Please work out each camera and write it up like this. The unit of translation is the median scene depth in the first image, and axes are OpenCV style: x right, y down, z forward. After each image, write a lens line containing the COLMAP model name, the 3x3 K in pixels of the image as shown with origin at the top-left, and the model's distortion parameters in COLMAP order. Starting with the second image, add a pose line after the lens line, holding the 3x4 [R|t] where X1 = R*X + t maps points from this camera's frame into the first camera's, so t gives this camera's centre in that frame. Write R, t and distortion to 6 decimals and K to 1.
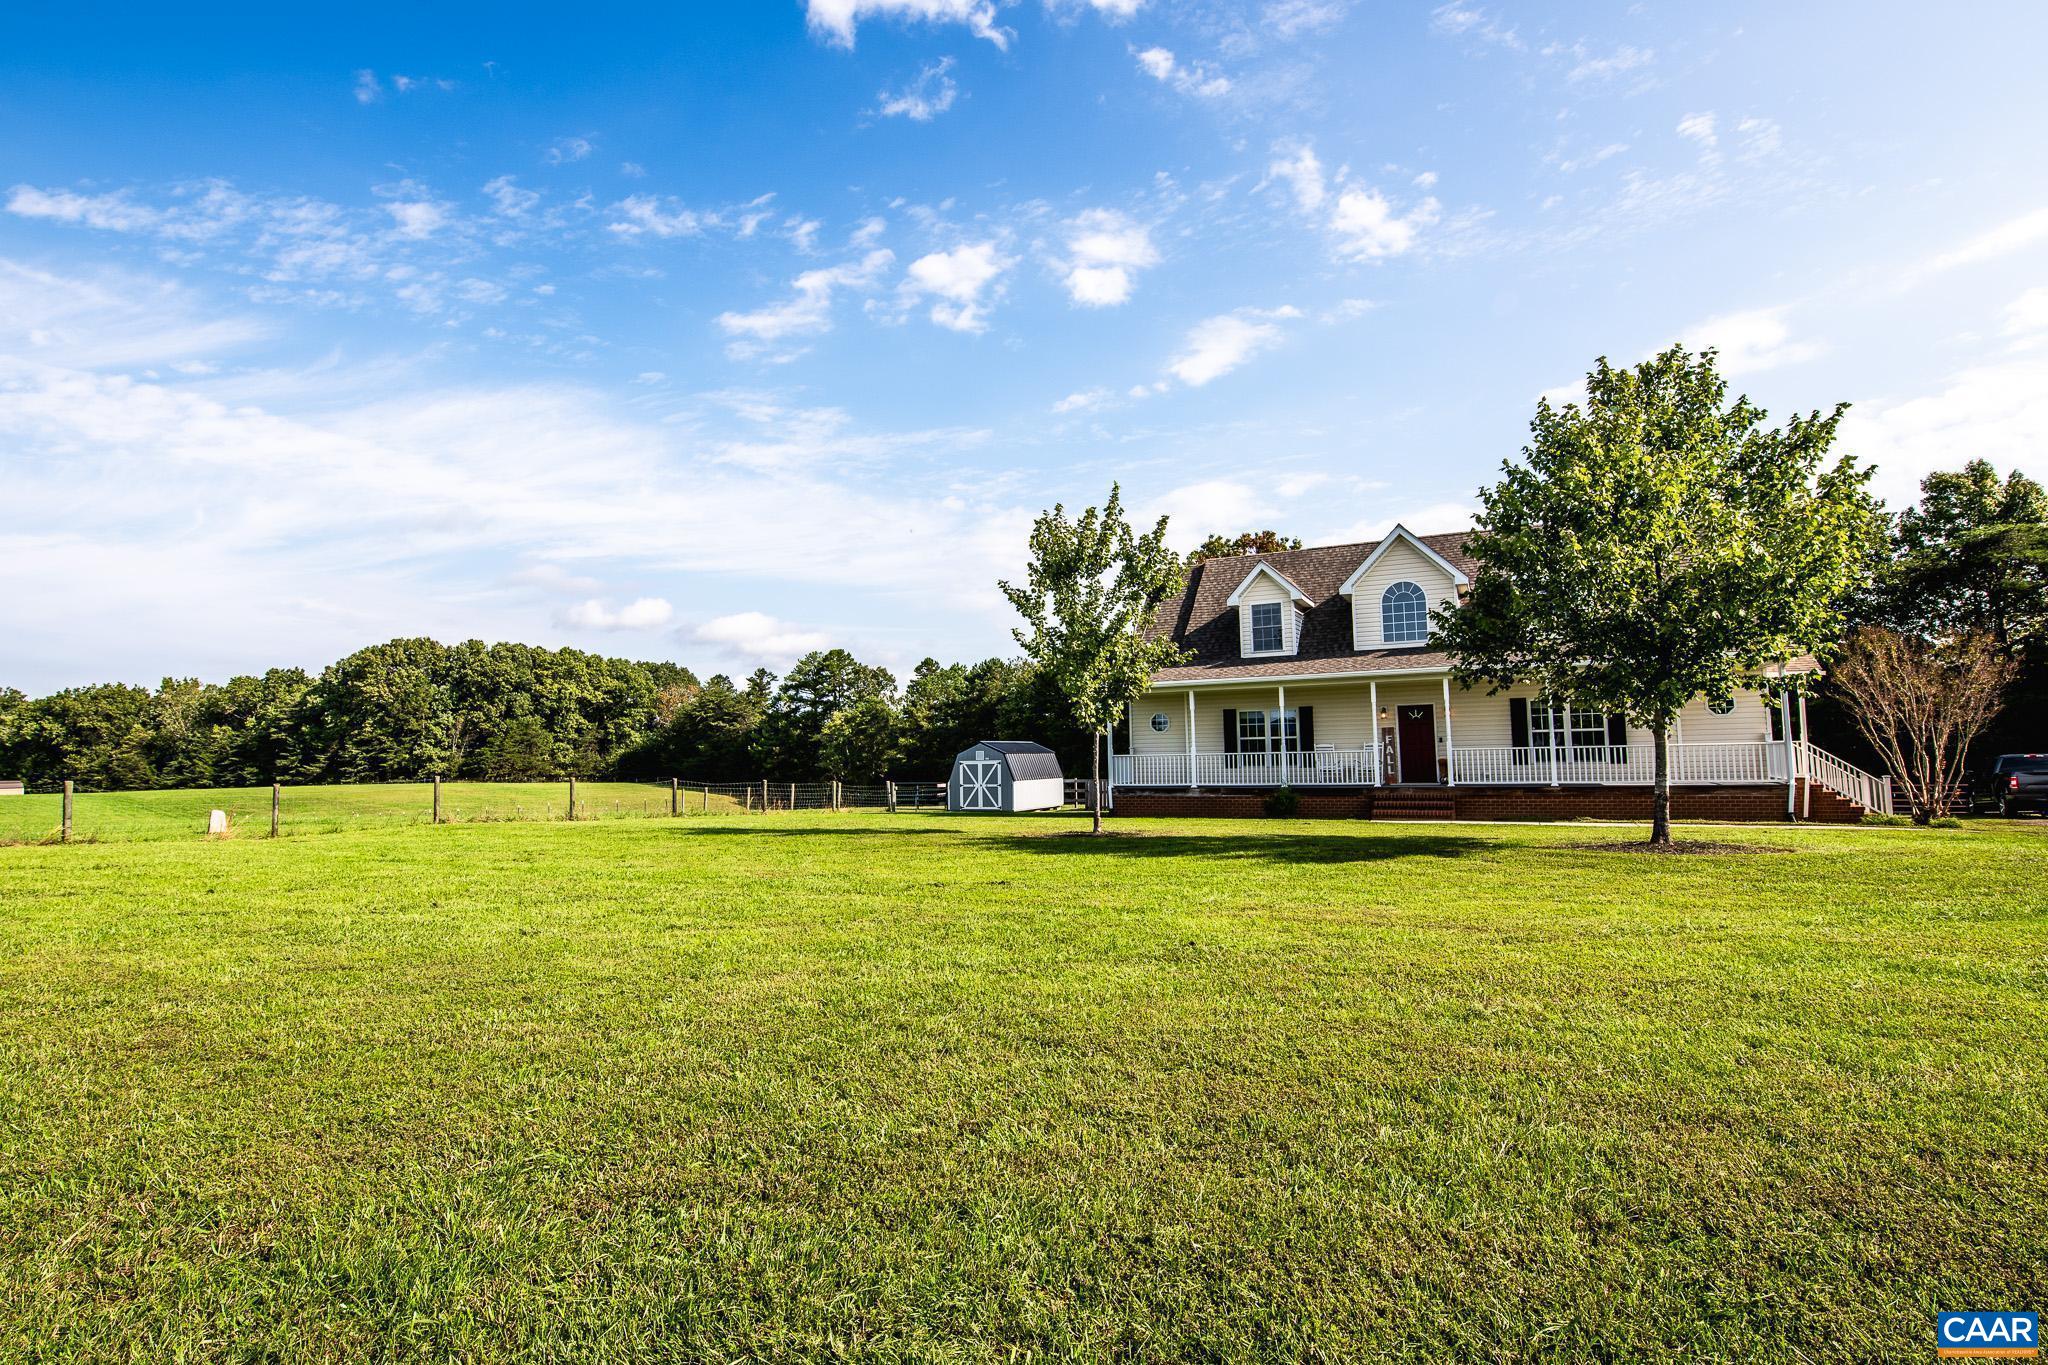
lens RADIAL K [[987.9, 0, 1015.4], [0, 987.9, 671.1], [0, 0, 1]] dist [-0.016906, -0.000749]
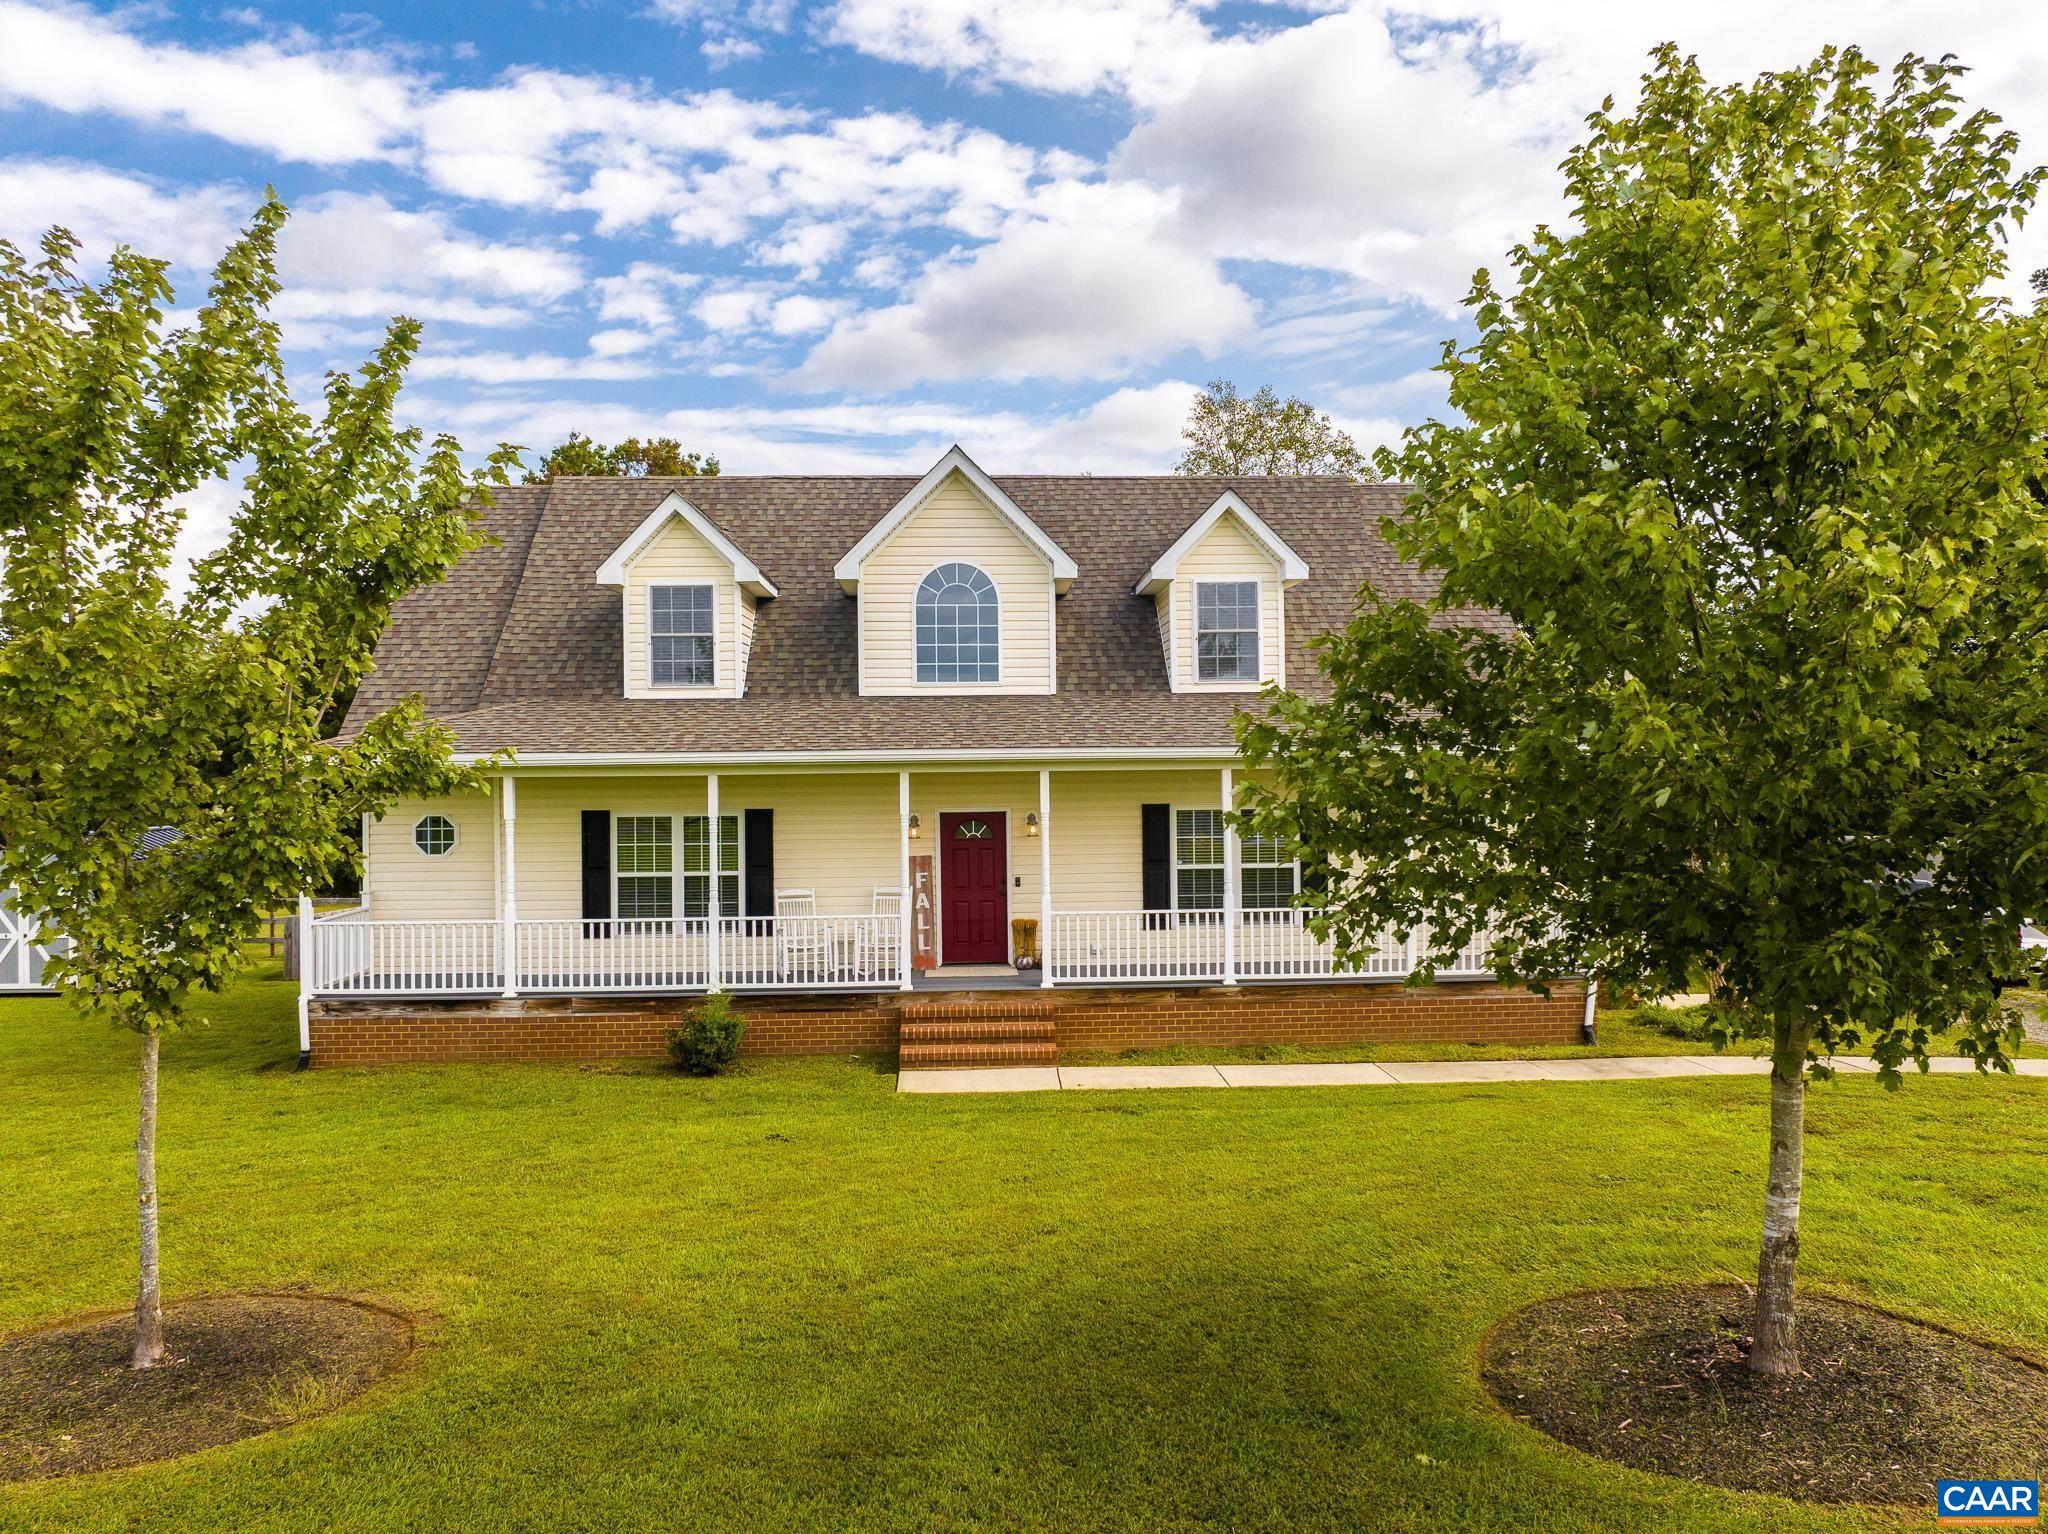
lens RADIAL K [[1428.1, 0, 1027.3], [0, 1428.1, 758.3], [0, 0, 1]] dist [-0.004726, -0.002052]
pose [[0.873675, 0.010093, 0.486405, 0.072728], [-0.047089, 0.996845, 0.063896, -0.039928], [-0.484226, -0.078729, 0.871394, 0.344375]]
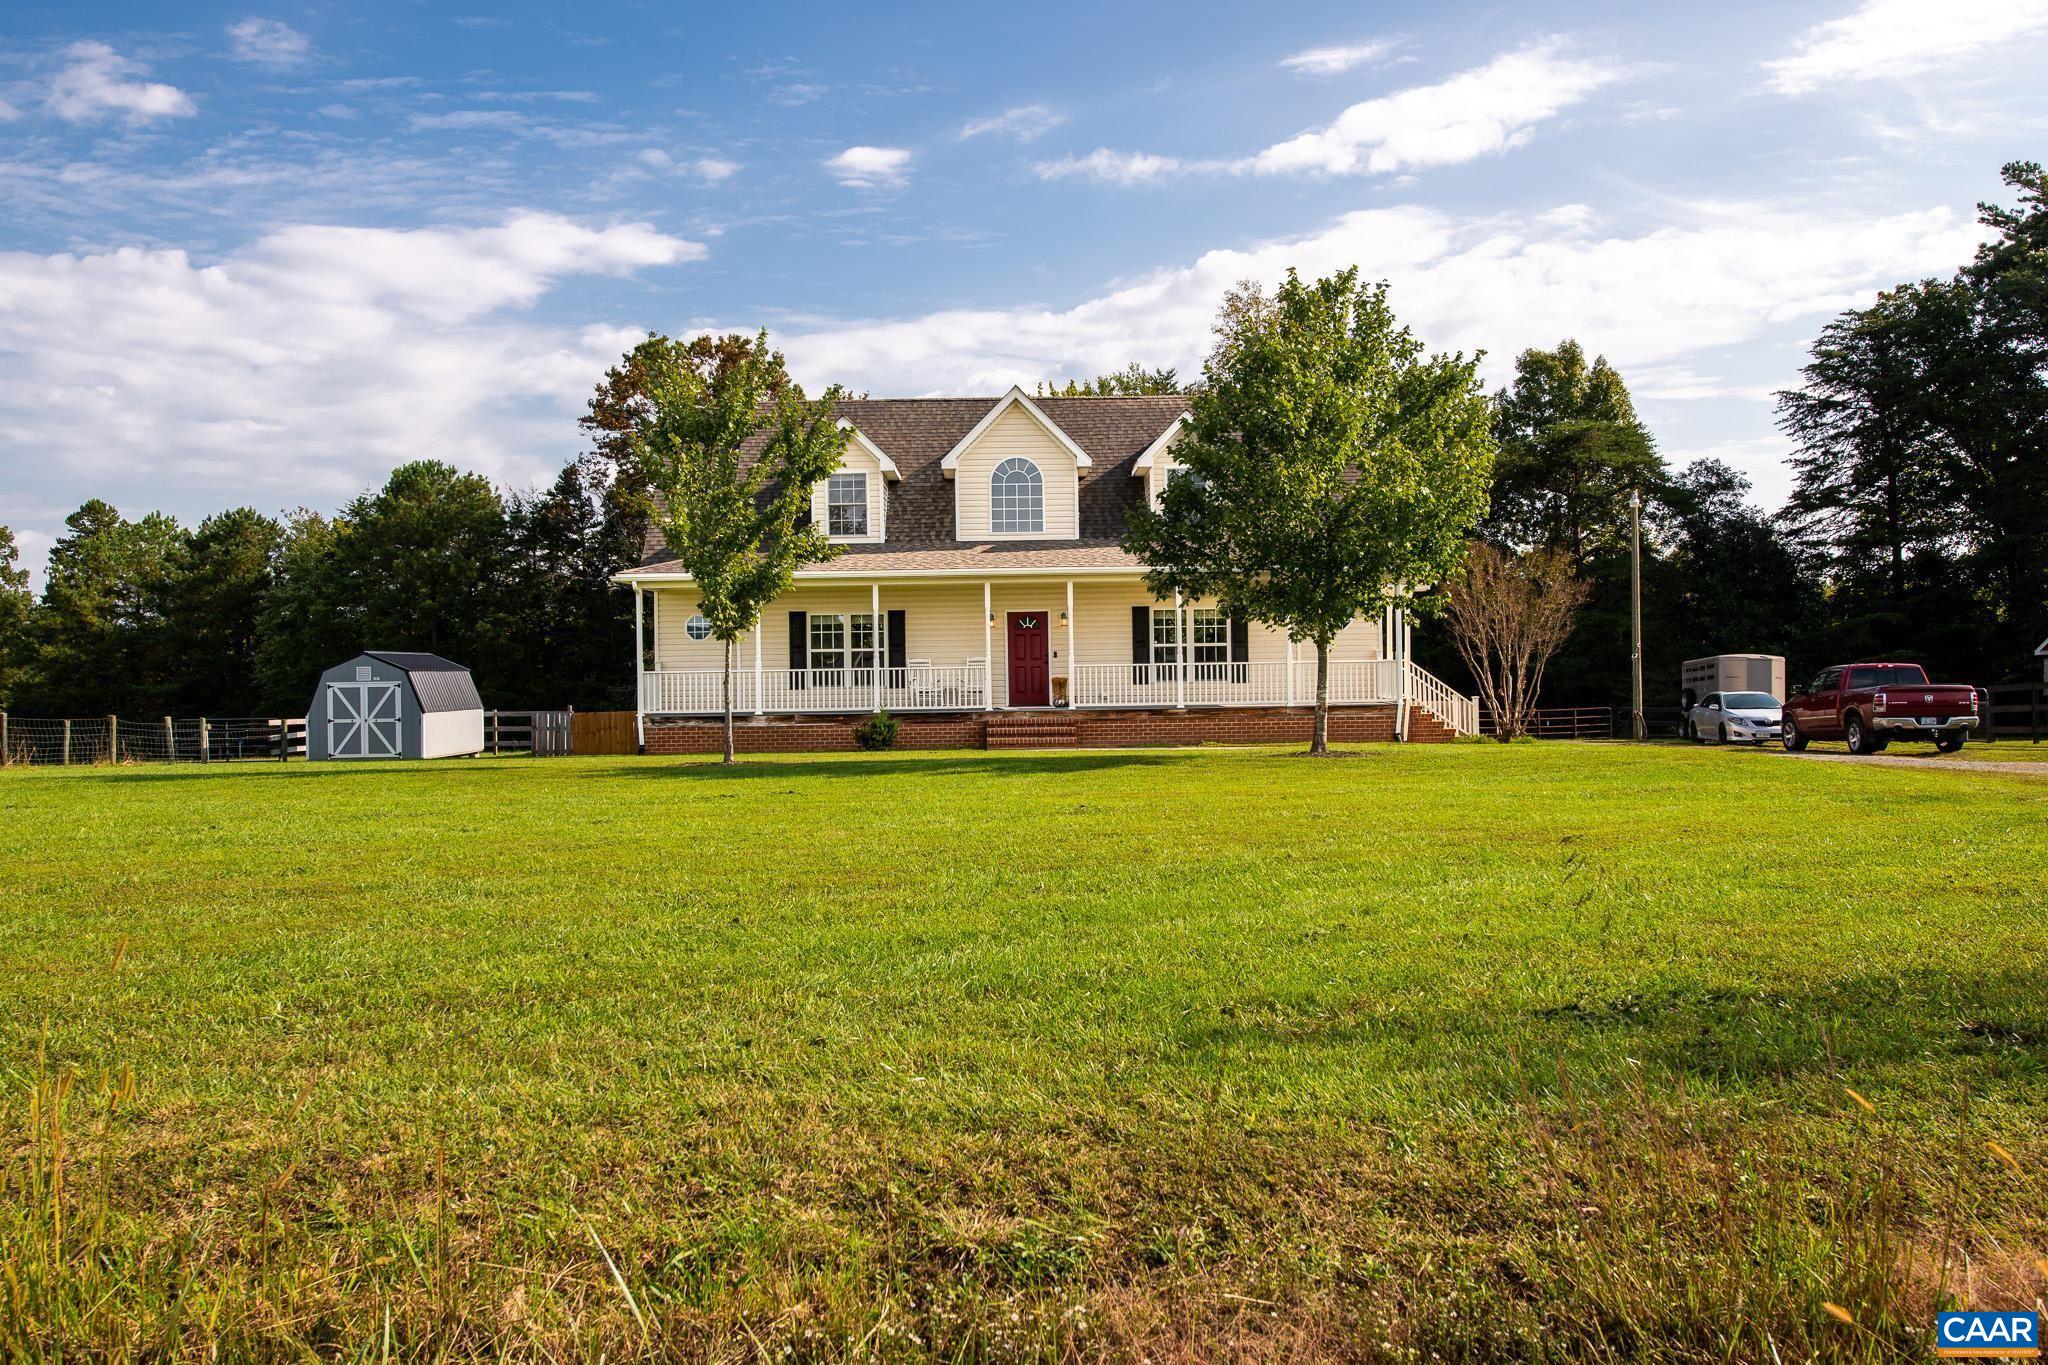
lens RADIAL K [[1642.9, 0, 1024.0], [0, 1642.9, 682.5], [0, 0, 1]] dist [0.001770, 0.000643]
pose [[0.889984, 0.001621, 0.455989, -0.213049], [-0.040366, 0.996348, 0.075244, -0.009251], [-0.454201, -0.085372, 0.886799, -0.207054]]
